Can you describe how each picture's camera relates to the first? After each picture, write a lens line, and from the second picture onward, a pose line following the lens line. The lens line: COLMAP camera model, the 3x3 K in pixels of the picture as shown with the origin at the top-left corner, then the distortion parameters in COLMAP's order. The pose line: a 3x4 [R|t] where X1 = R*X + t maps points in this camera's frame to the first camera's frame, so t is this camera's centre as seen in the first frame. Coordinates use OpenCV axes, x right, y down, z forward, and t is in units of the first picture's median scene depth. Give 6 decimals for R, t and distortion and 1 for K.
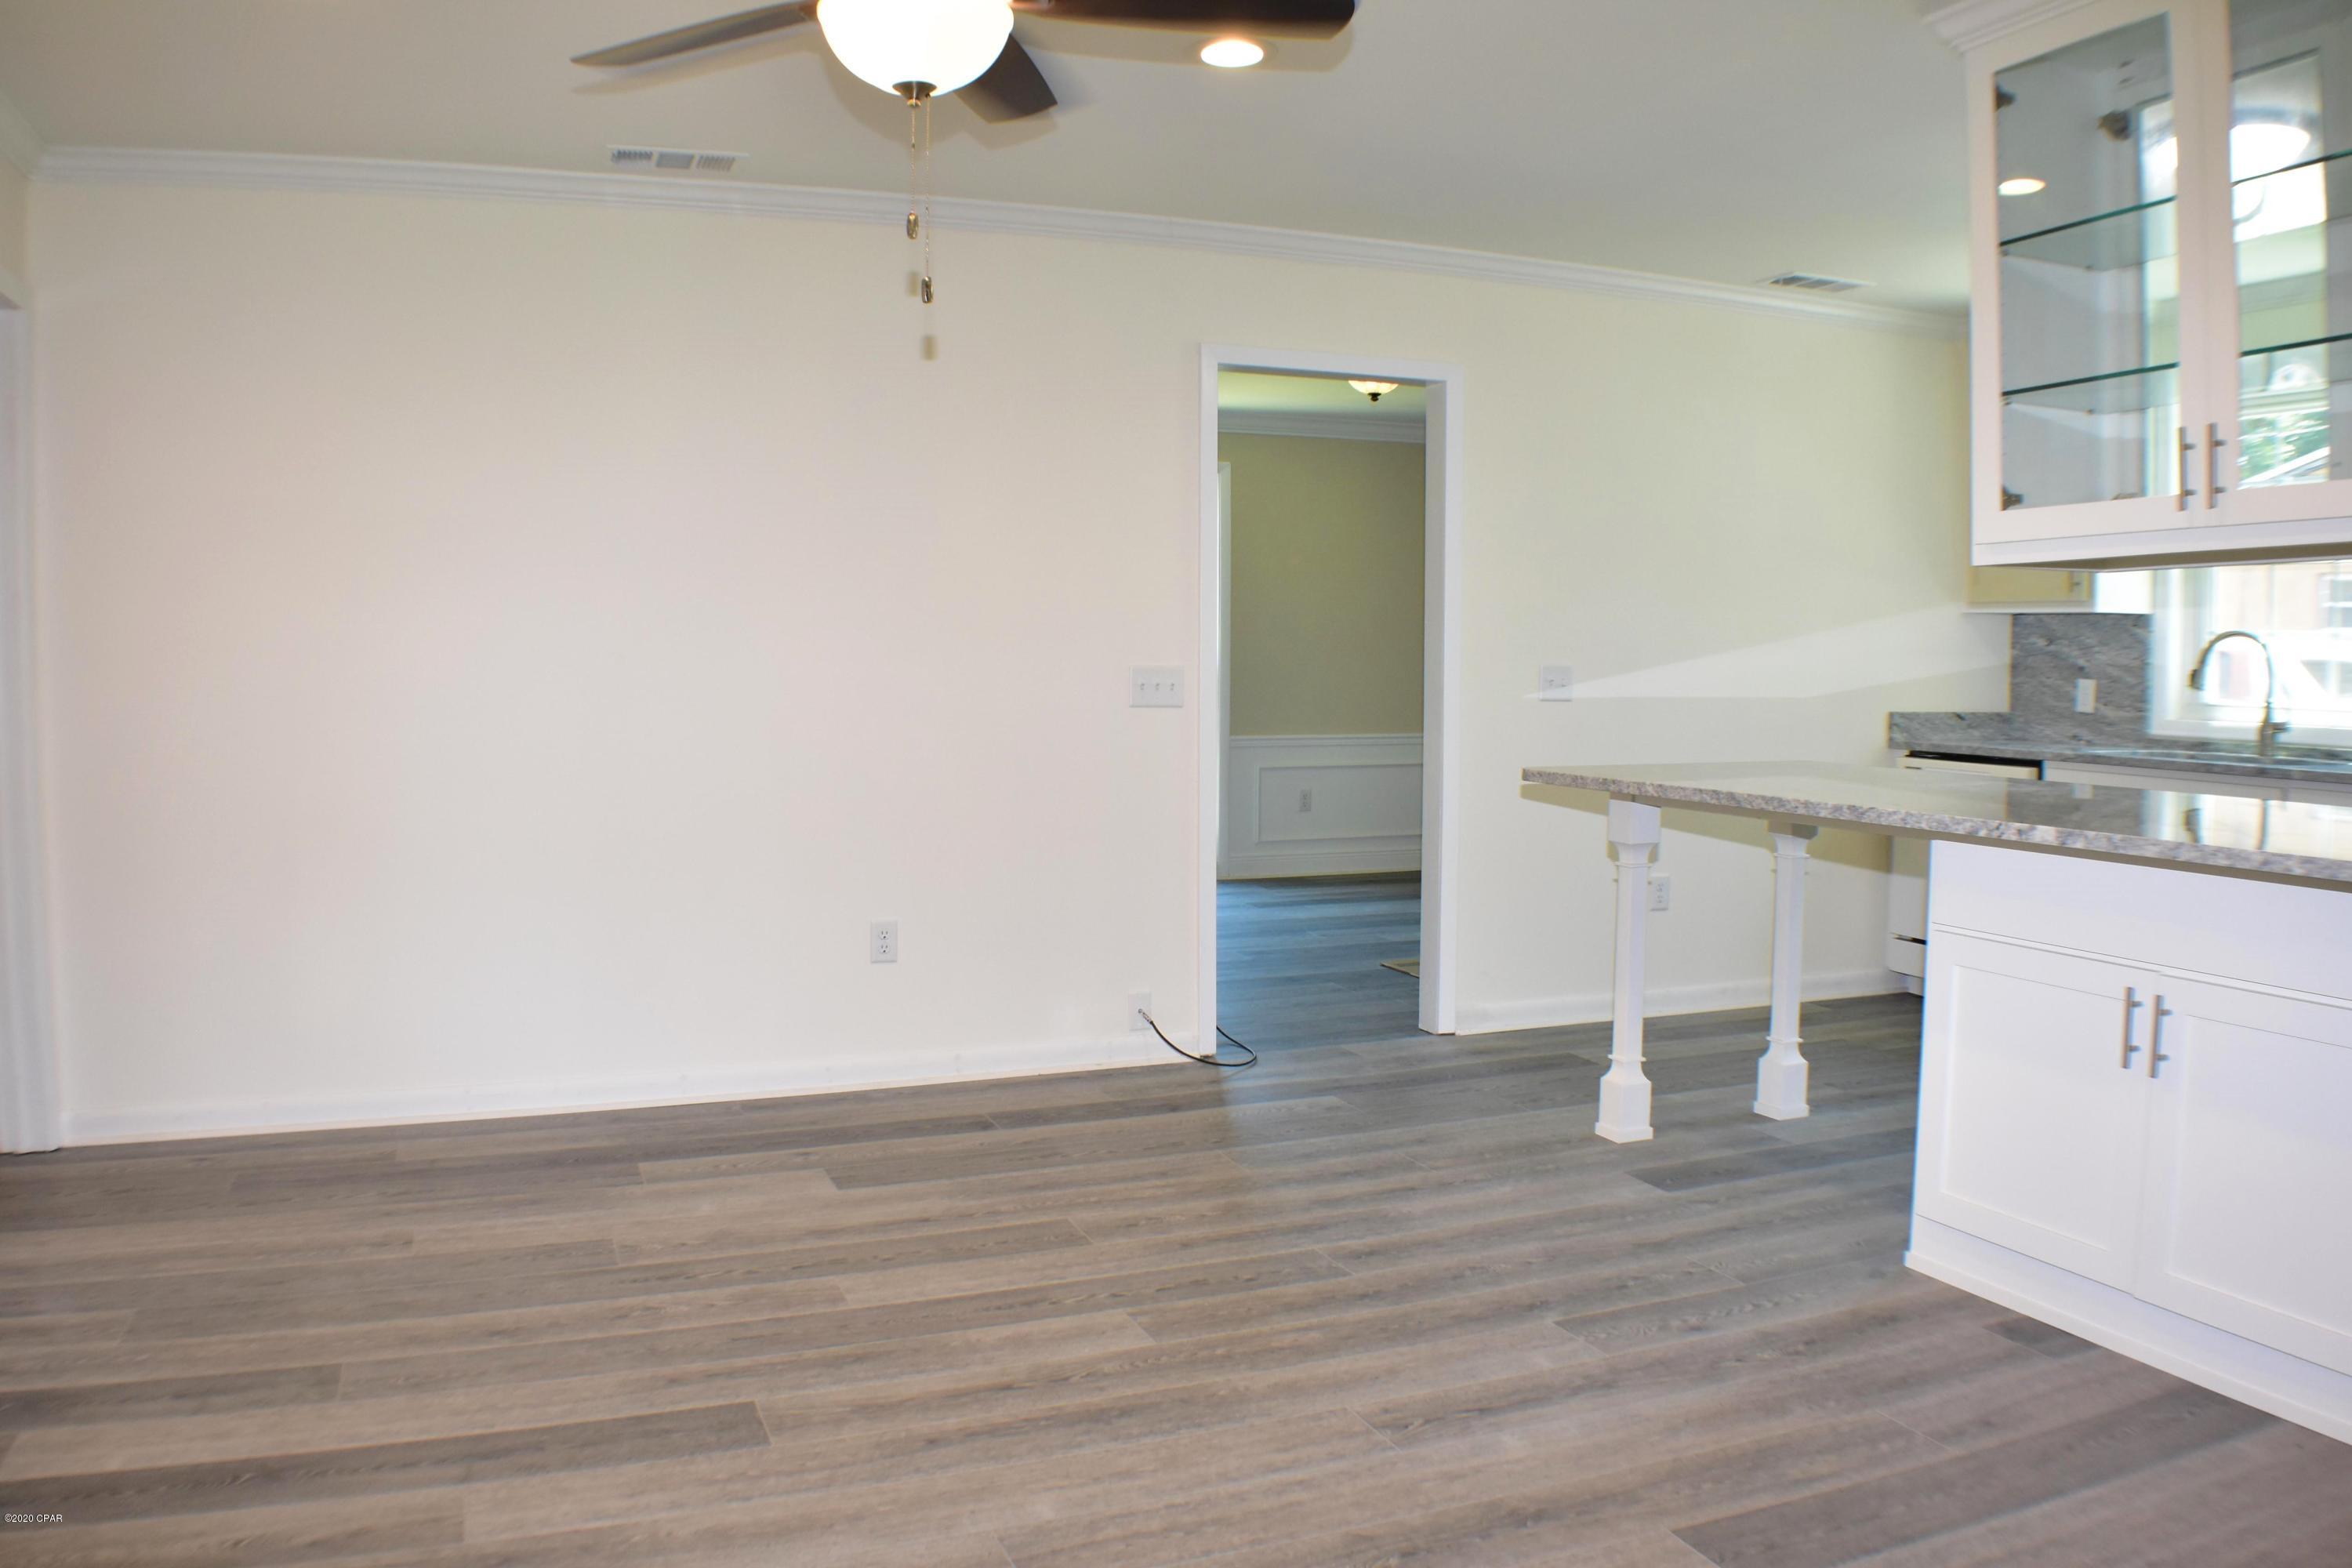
lens RADIAL K [[1768.9, 0, 1183.2], [0, 1768.9, 774.3], [0, 0, 1]] dist [-0.168167, 0.043086]
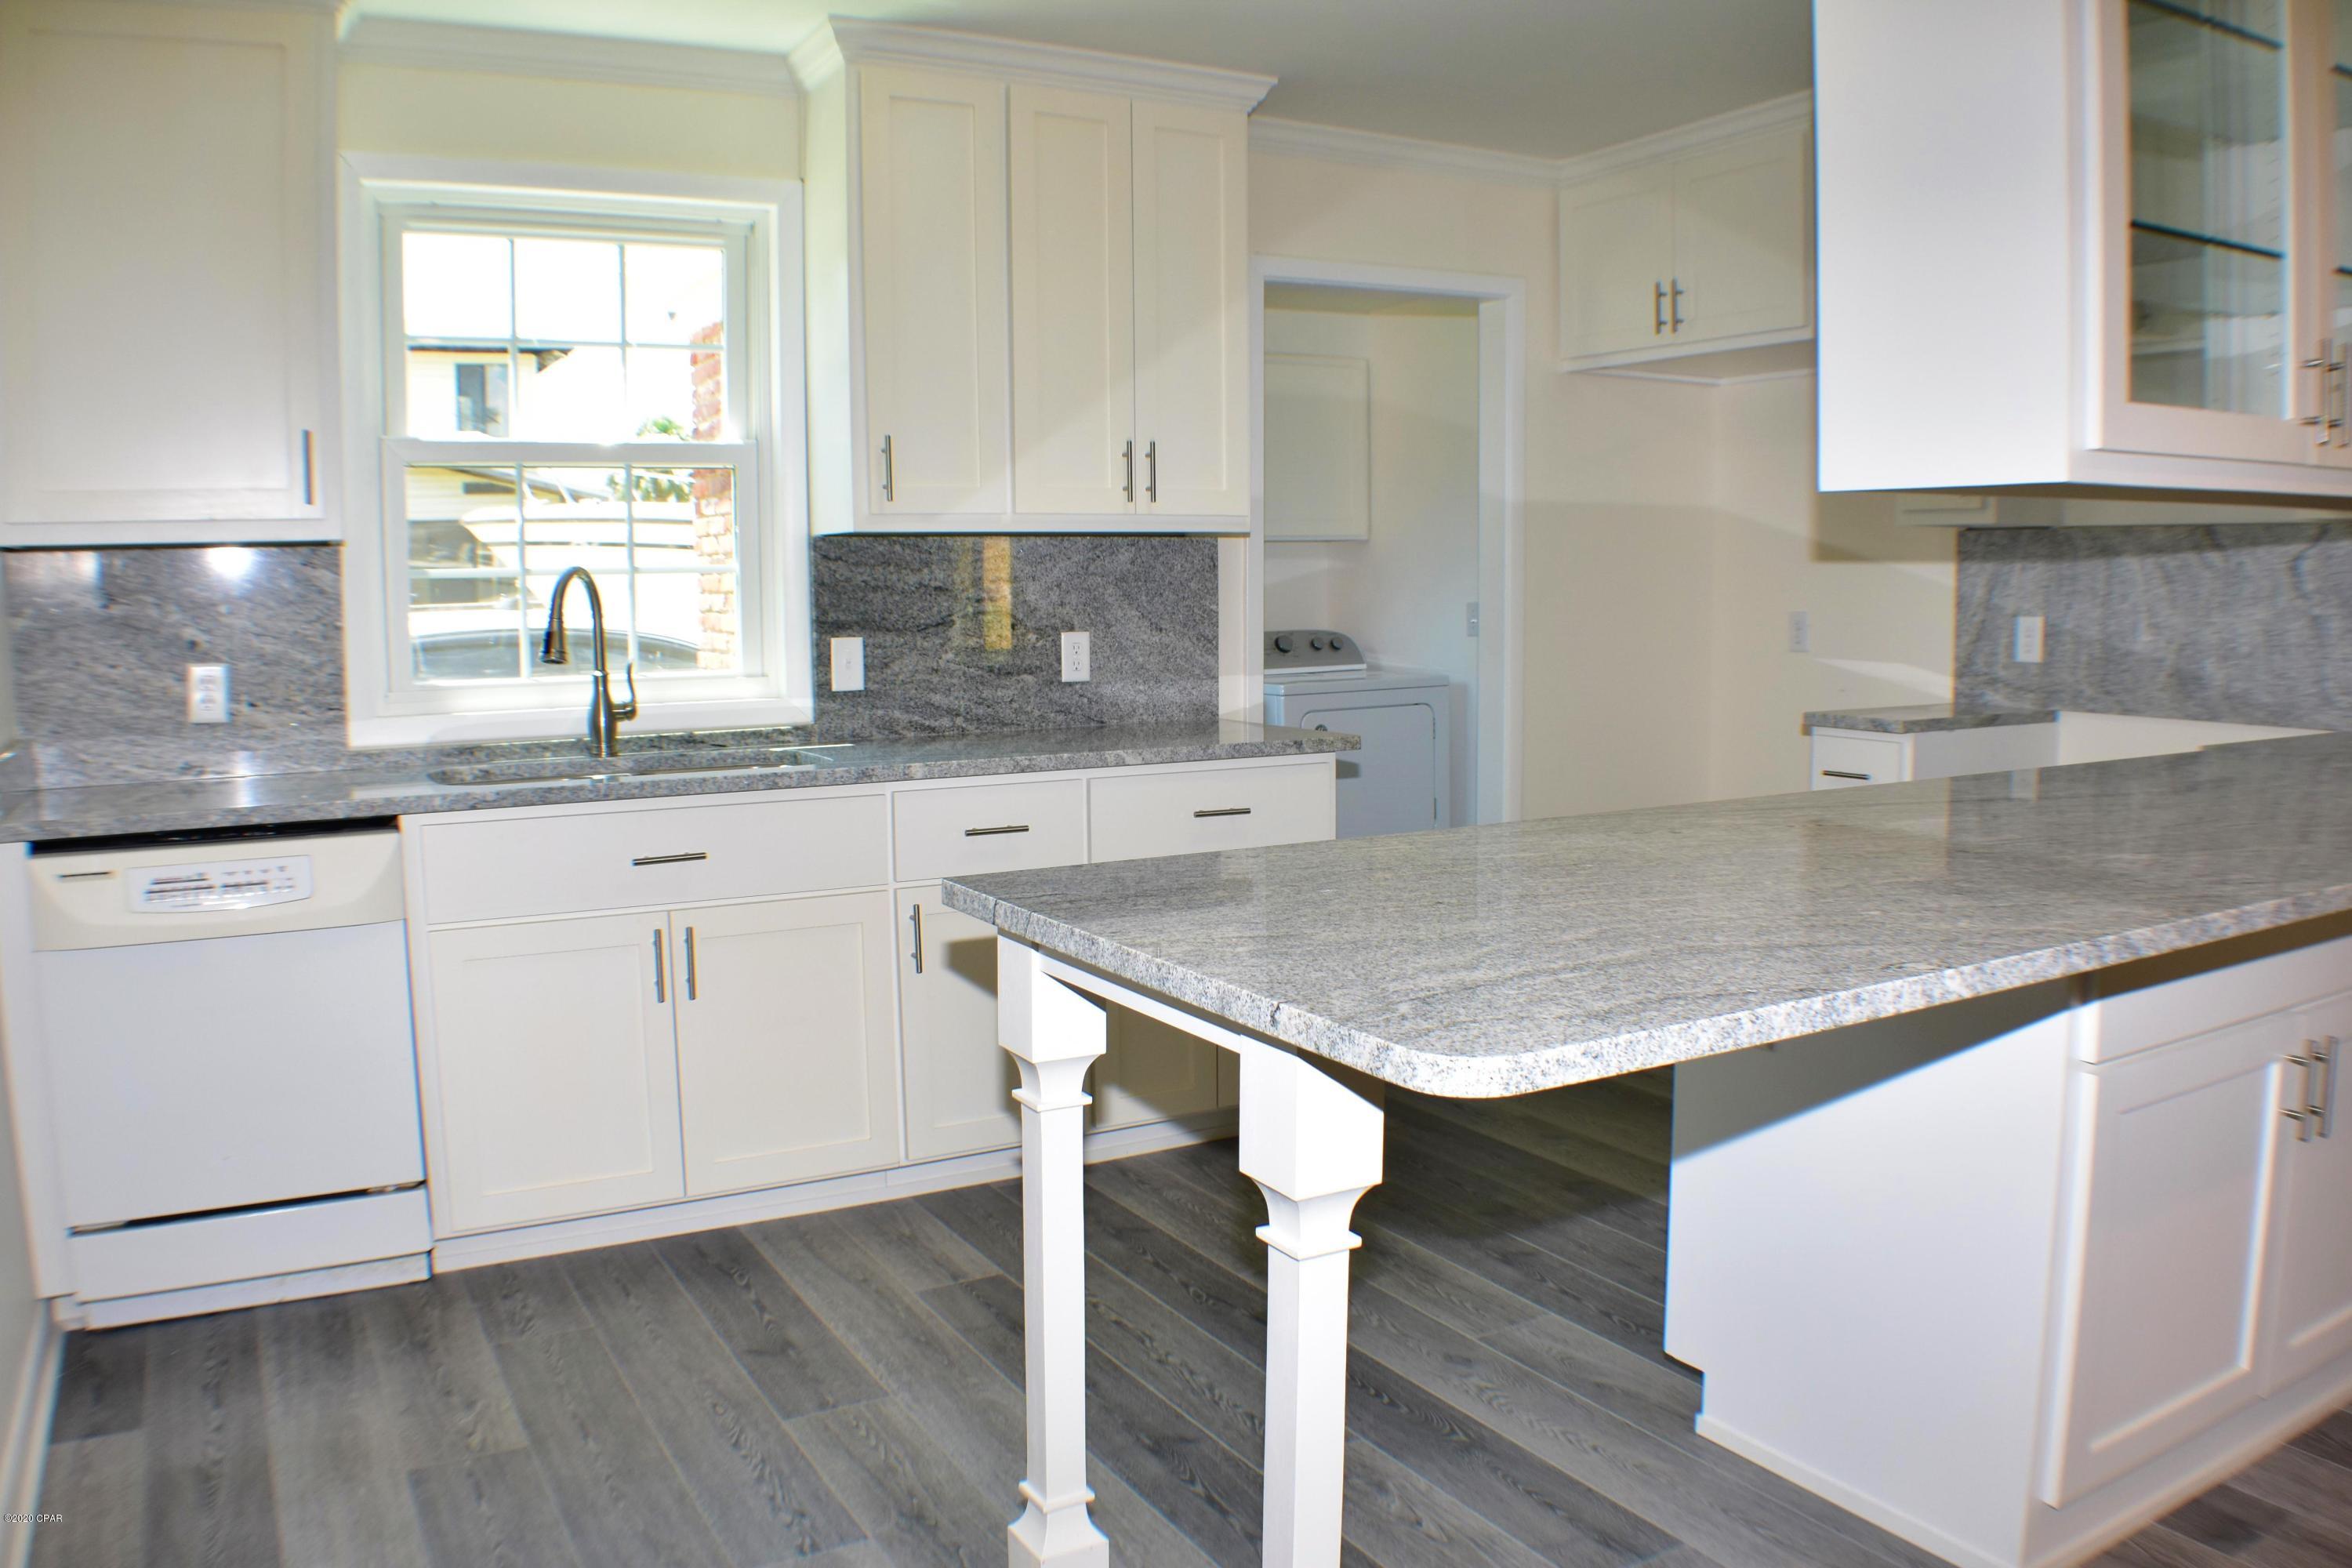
lens RADIAL K [[1768.9, 0, 1183.2], [0, 1768.9, 774.3], [0, 0, 1]] dist [-0.168167, 0.043086]
pose [[-0.127949, -0.114146, 0.985190, -0.099856], [0.077941, 0.989125, 0.124724, -0.111385], [-0.988713, 0.092745, -0.117660, 1.306717]]
